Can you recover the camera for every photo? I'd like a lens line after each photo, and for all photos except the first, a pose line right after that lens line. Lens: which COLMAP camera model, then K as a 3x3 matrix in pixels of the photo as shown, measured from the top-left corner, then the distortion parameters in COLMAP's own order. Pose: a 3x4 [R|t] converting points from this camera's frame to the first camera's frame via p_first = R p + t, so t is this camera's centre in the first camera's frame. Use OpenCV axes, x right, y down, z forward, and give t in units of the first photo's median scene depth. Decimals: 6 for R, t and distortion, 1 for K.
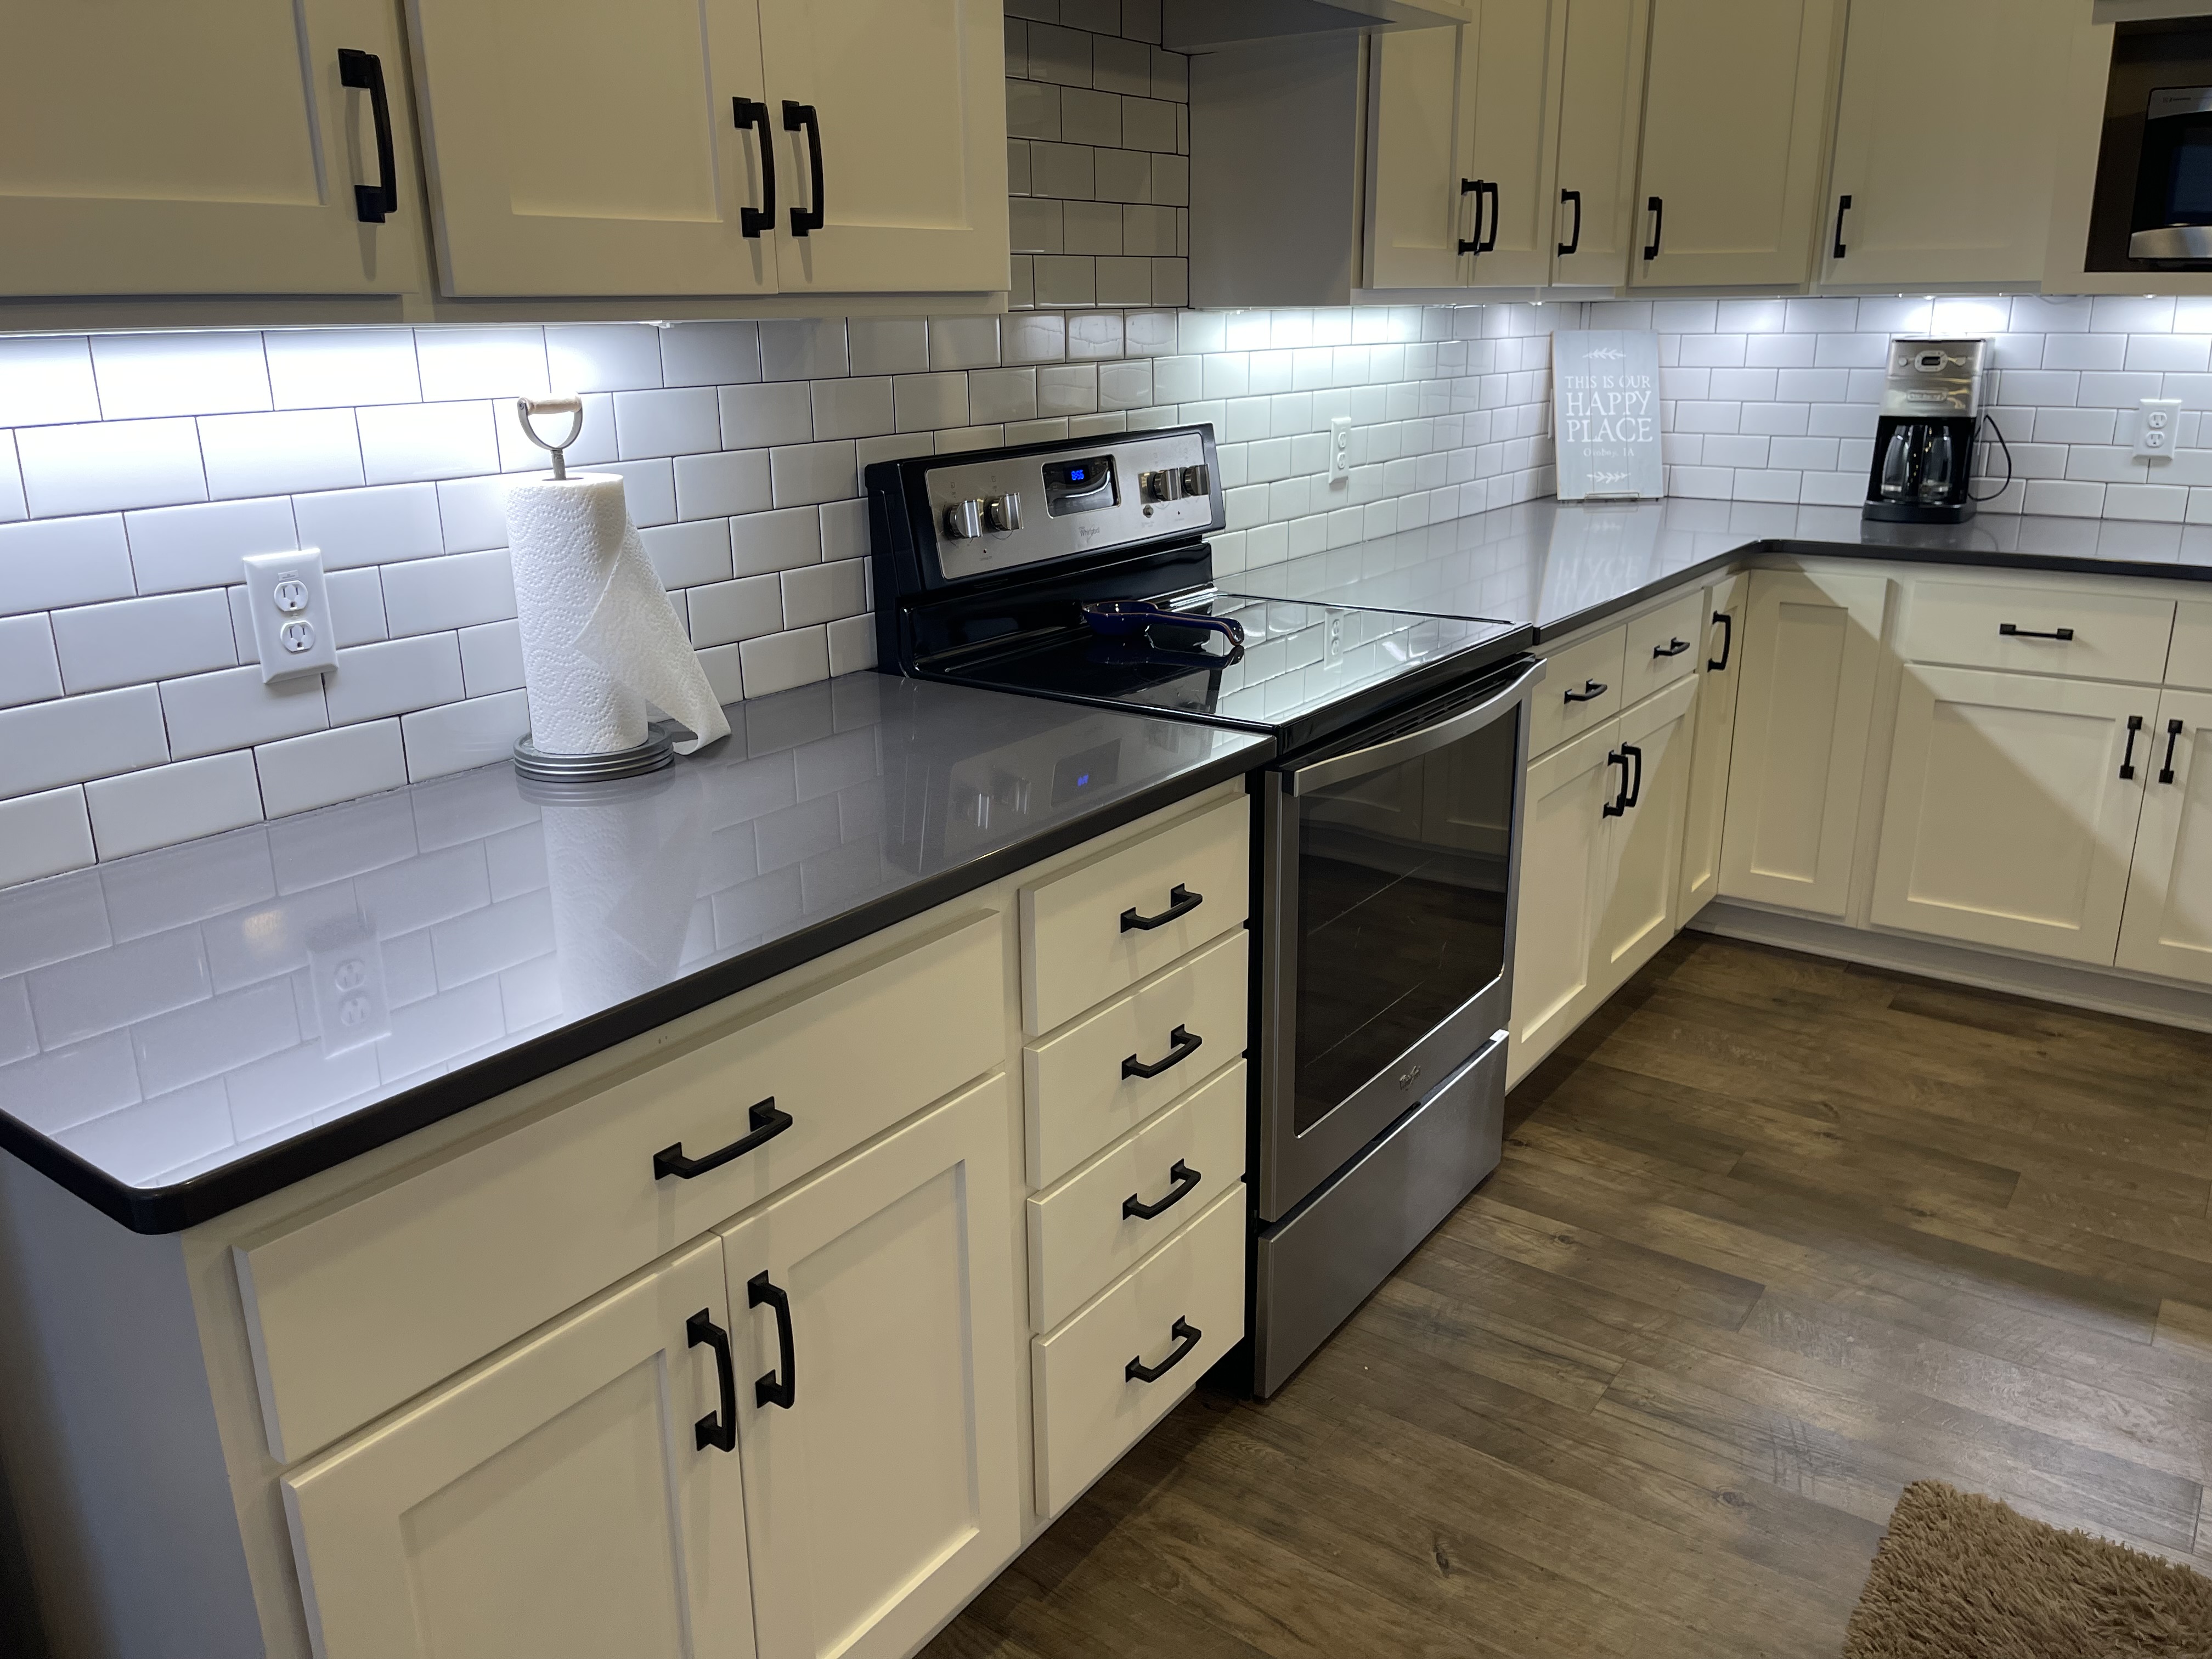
lens RADIAL K [[1668.1, 0, 1105.0], [0, 1668.1, 816.3], [0, 0, 1]] dist [0.043094, -0.064682]
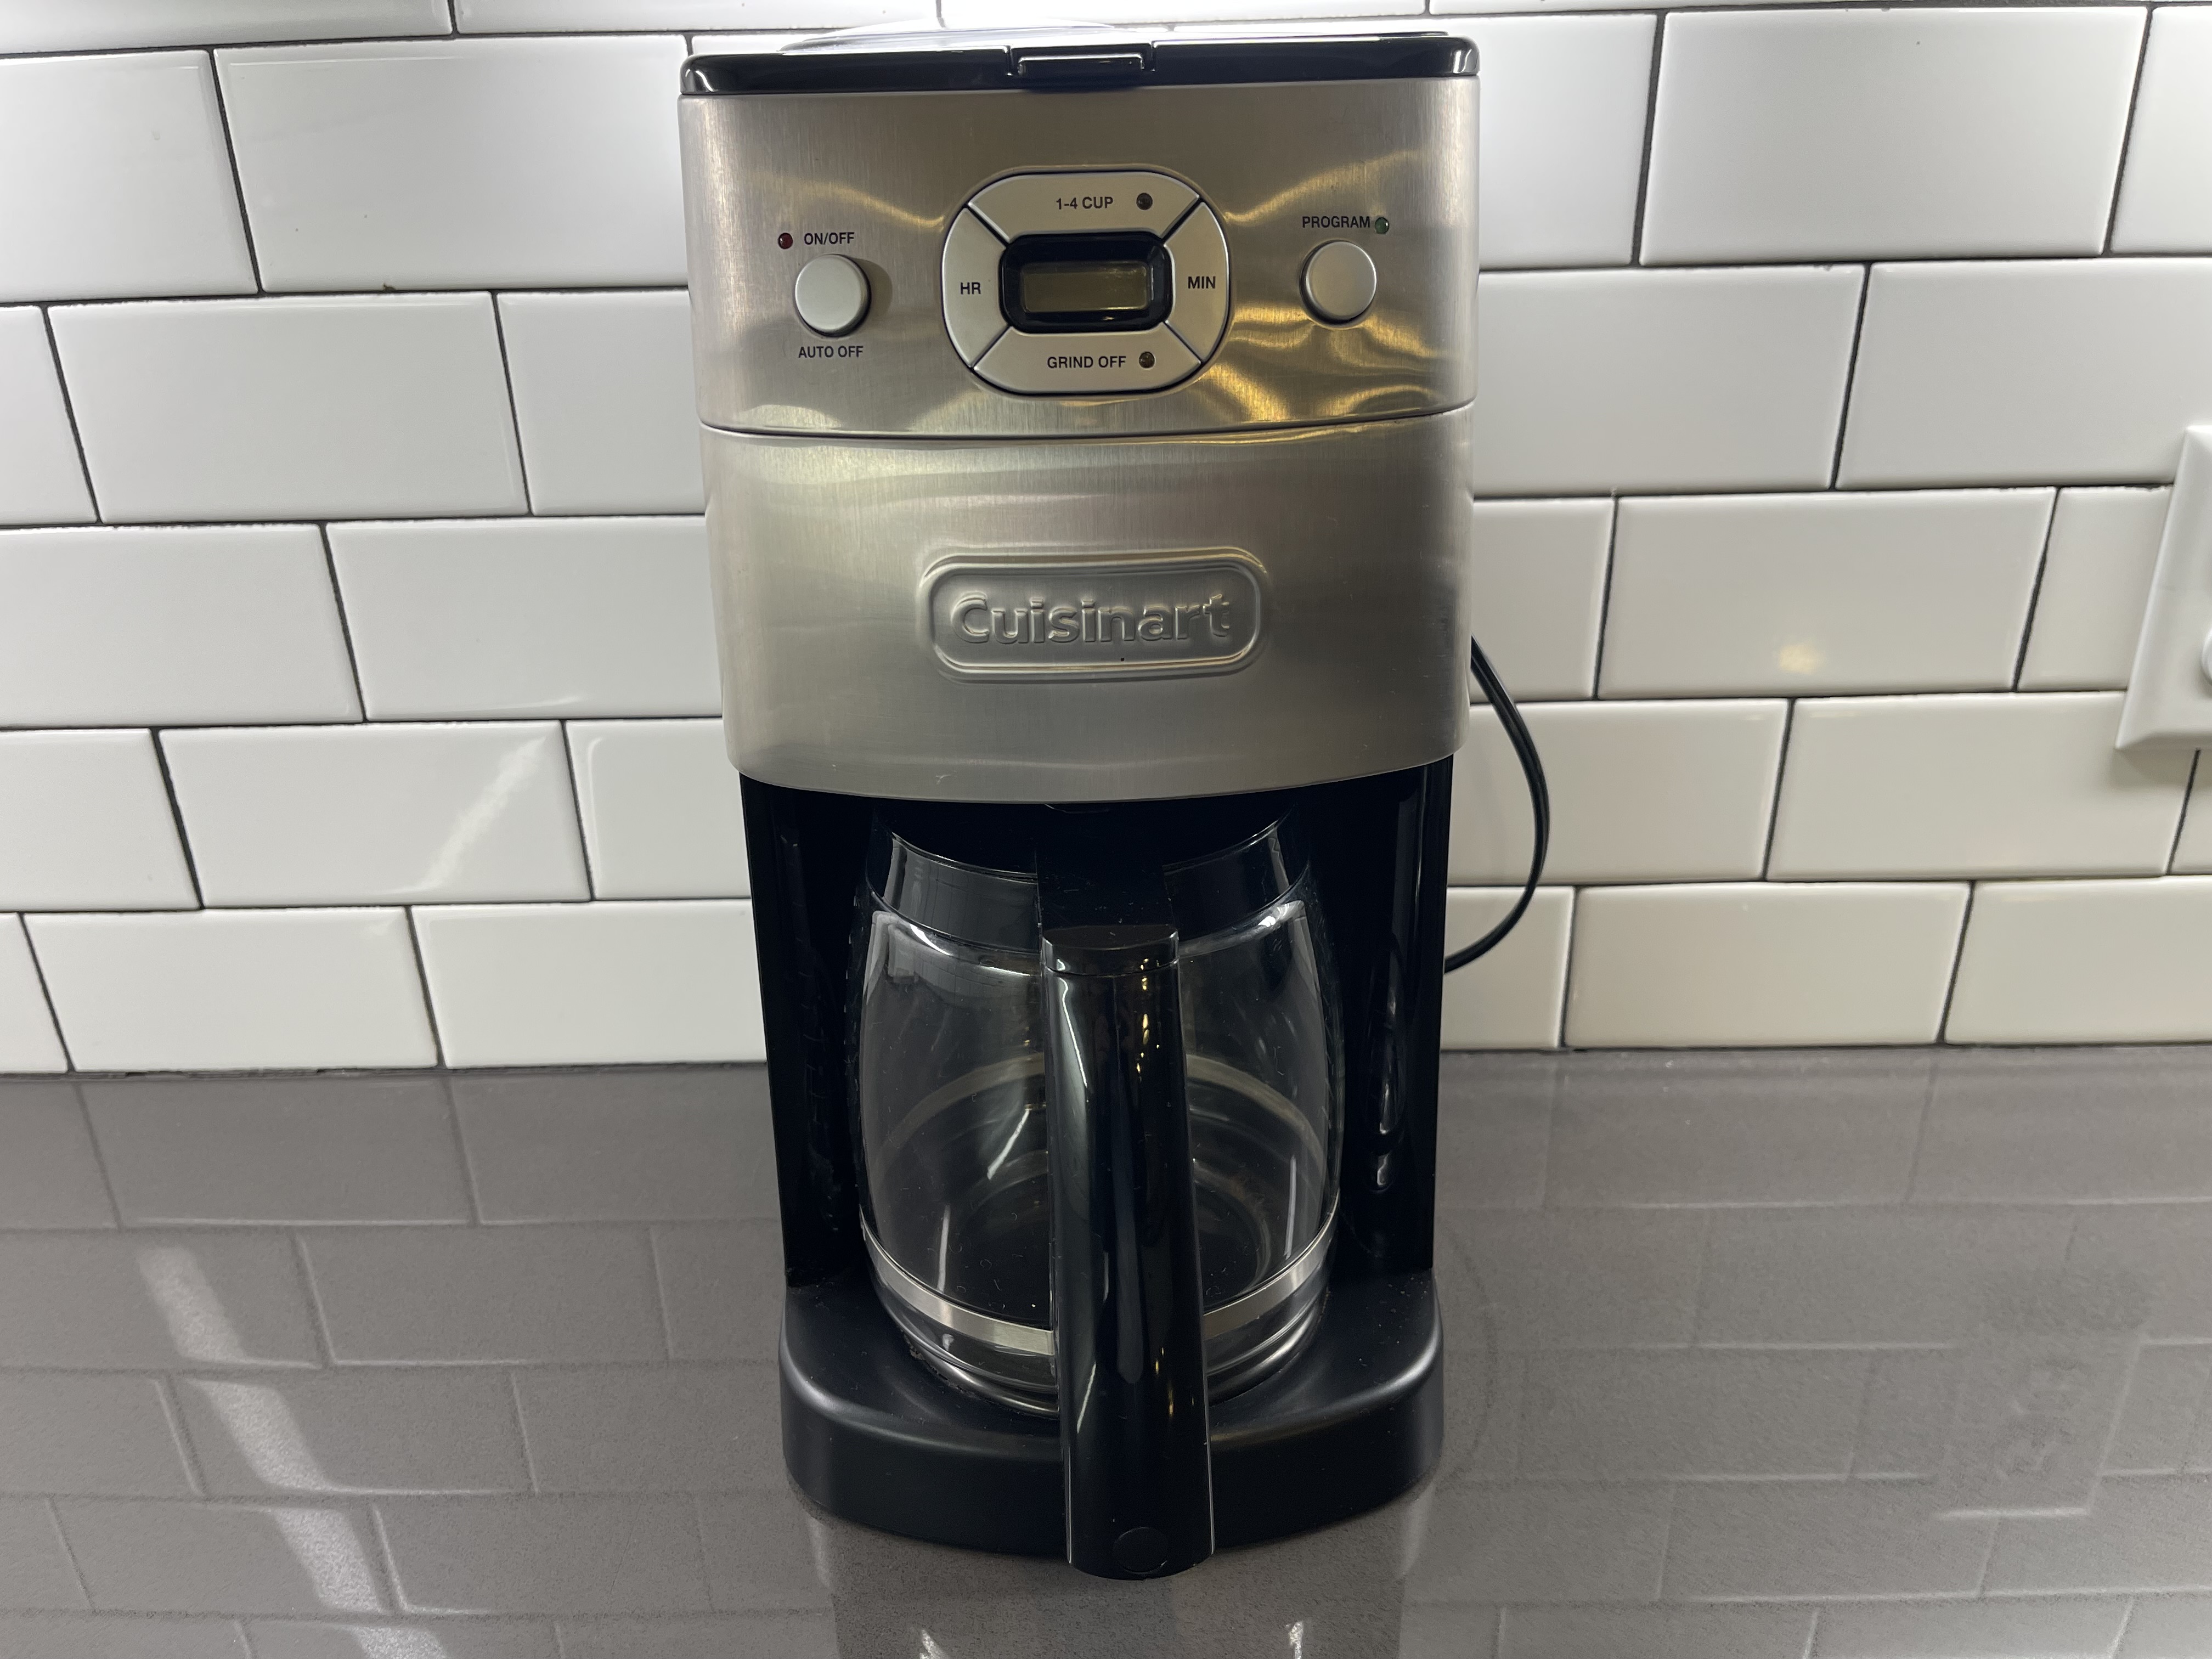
lens RADIAL K [[1668.1, 0, 1101.7], [0, 1668.1, 826.0], [0, 0, 1]] dist [0.043094, -0.064682]
pose [[0.808632, -0.246747, 0.534070, 0.519605], [0.184921, 0.968388, 0.167419, -0.308427], [-0.558497, -0.036620, 0.828698, 1.103731]]
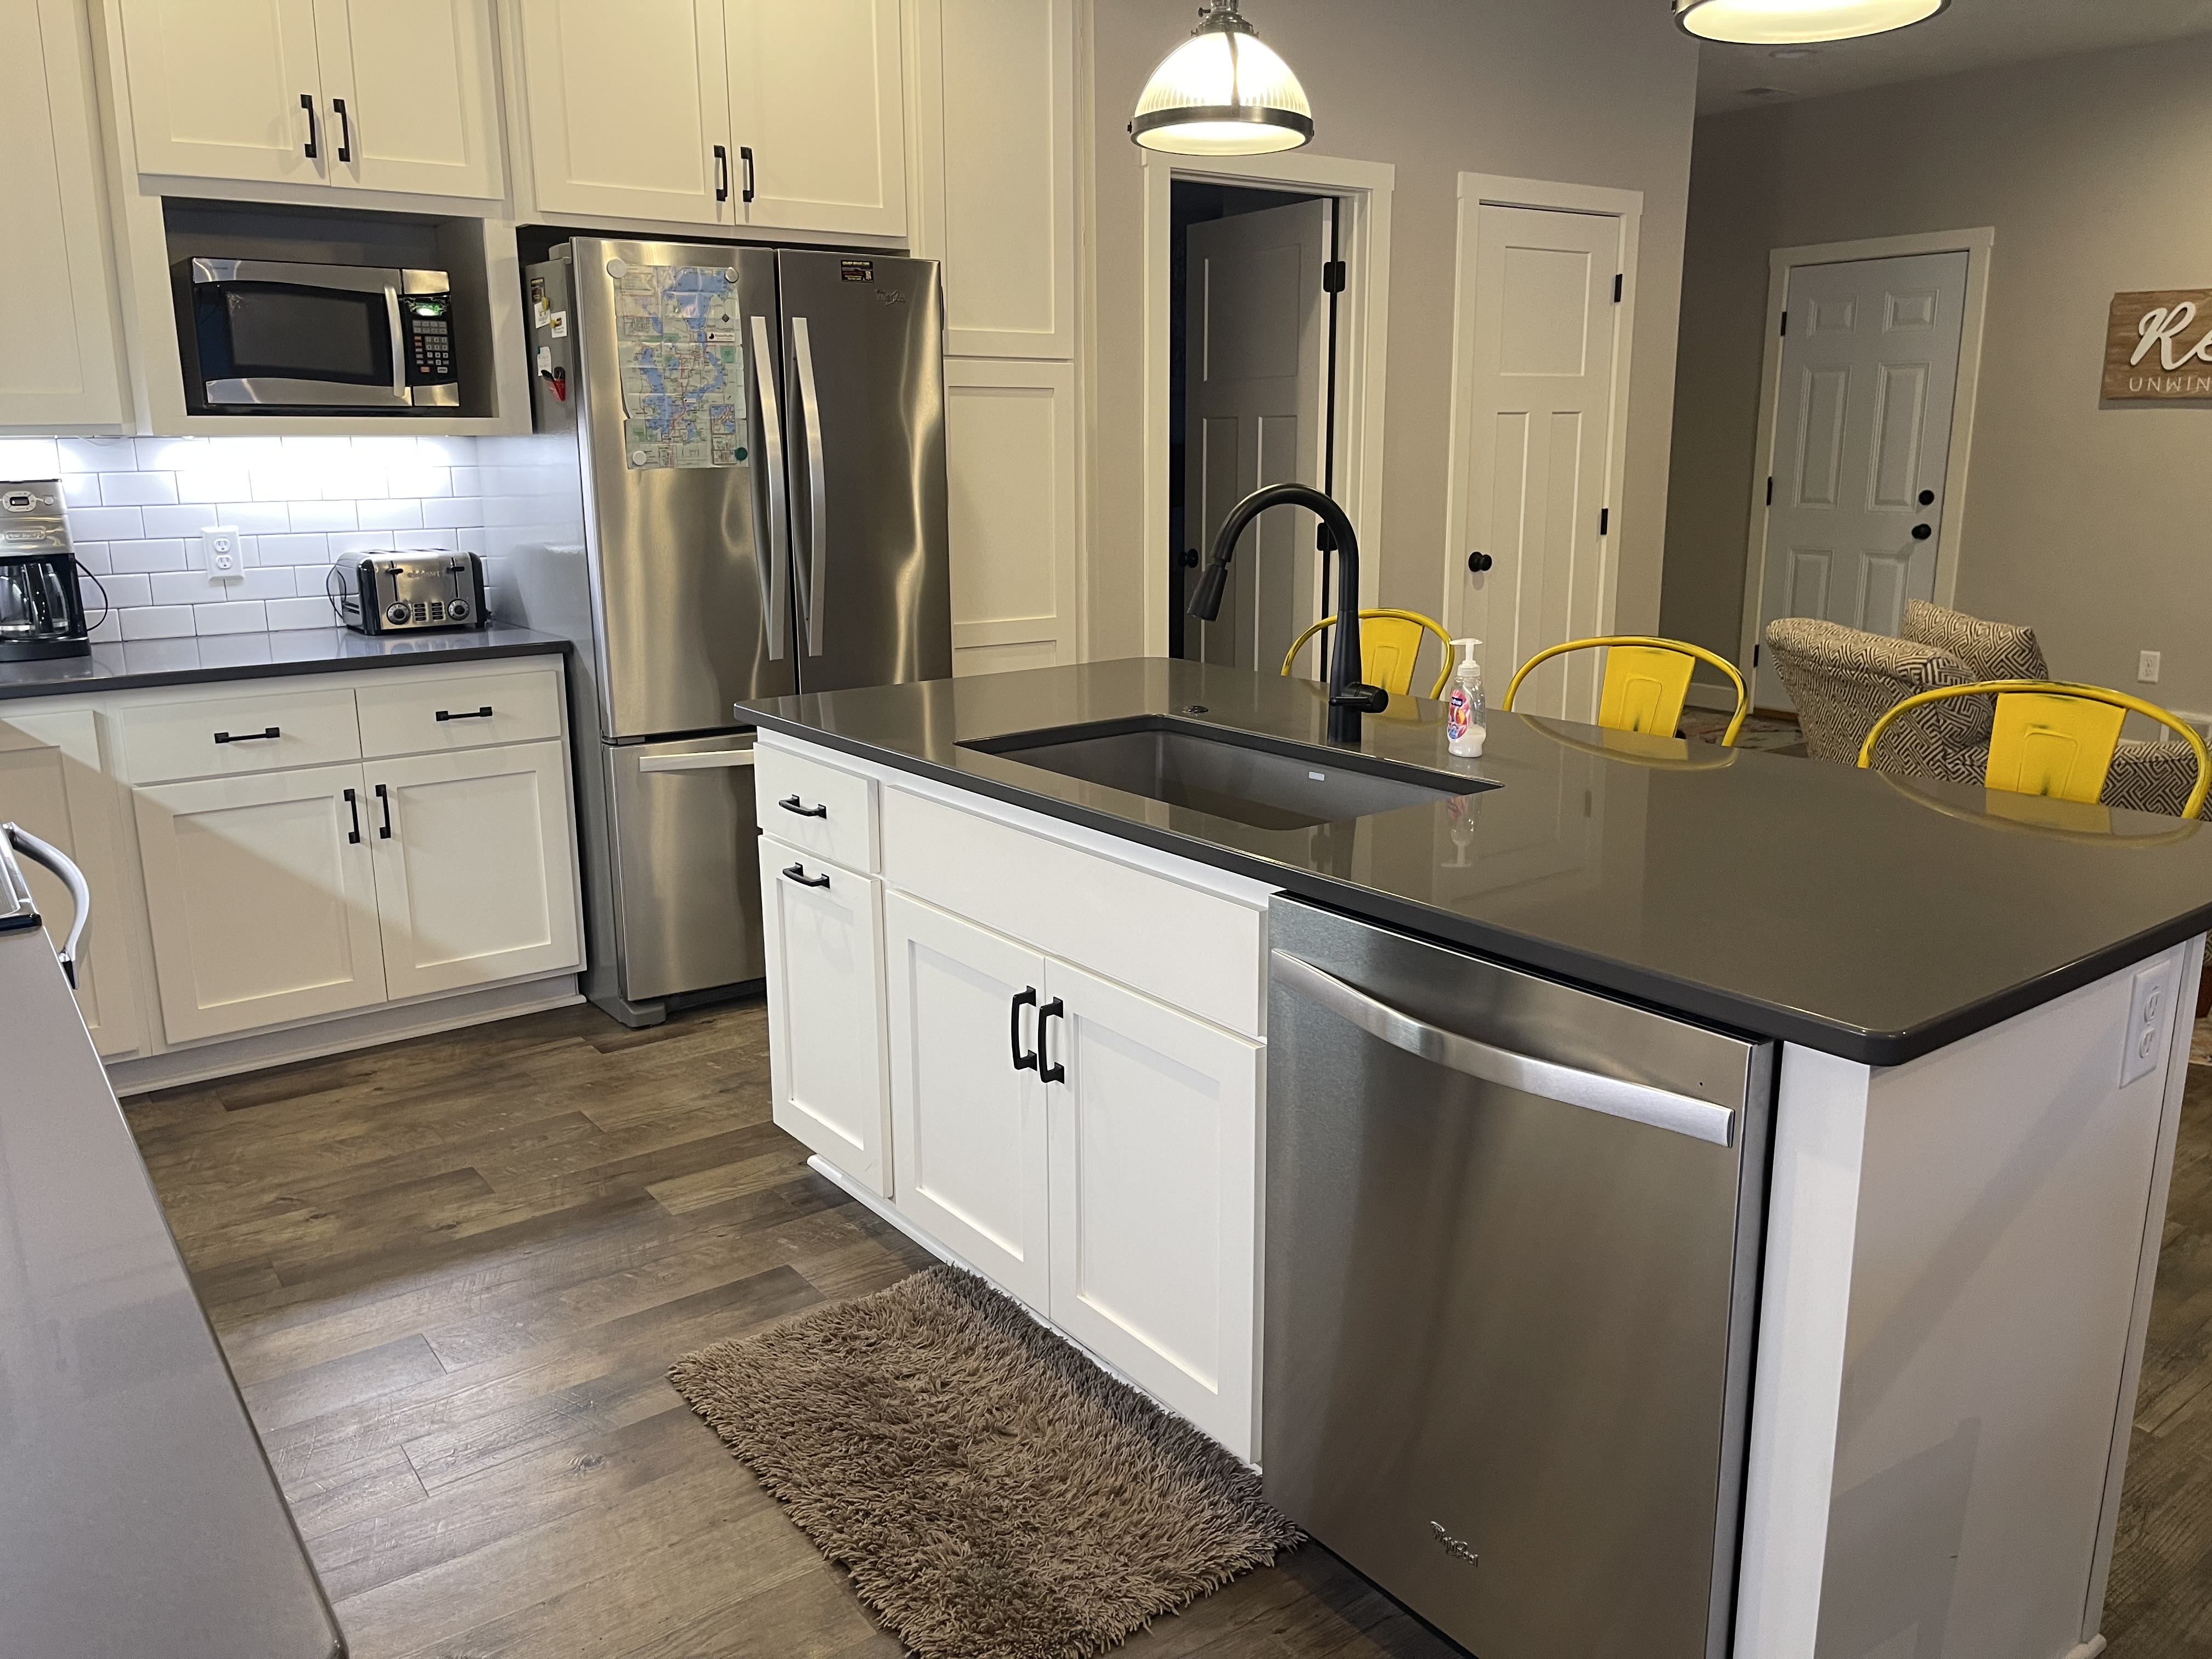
lens RADIAL K [[1668.1, 0, 1086.1], [0, 1668.1, 827.8], [0, 0, 1]] dist [0.043094, -0.064682]
pose [[0.307799, -0.209417, 0.928119, -0.342404], [0.281670, 0.951807, 0.121350, -0.033397], [-0.908802, 0.224072, 0.351952, 0.135499]]
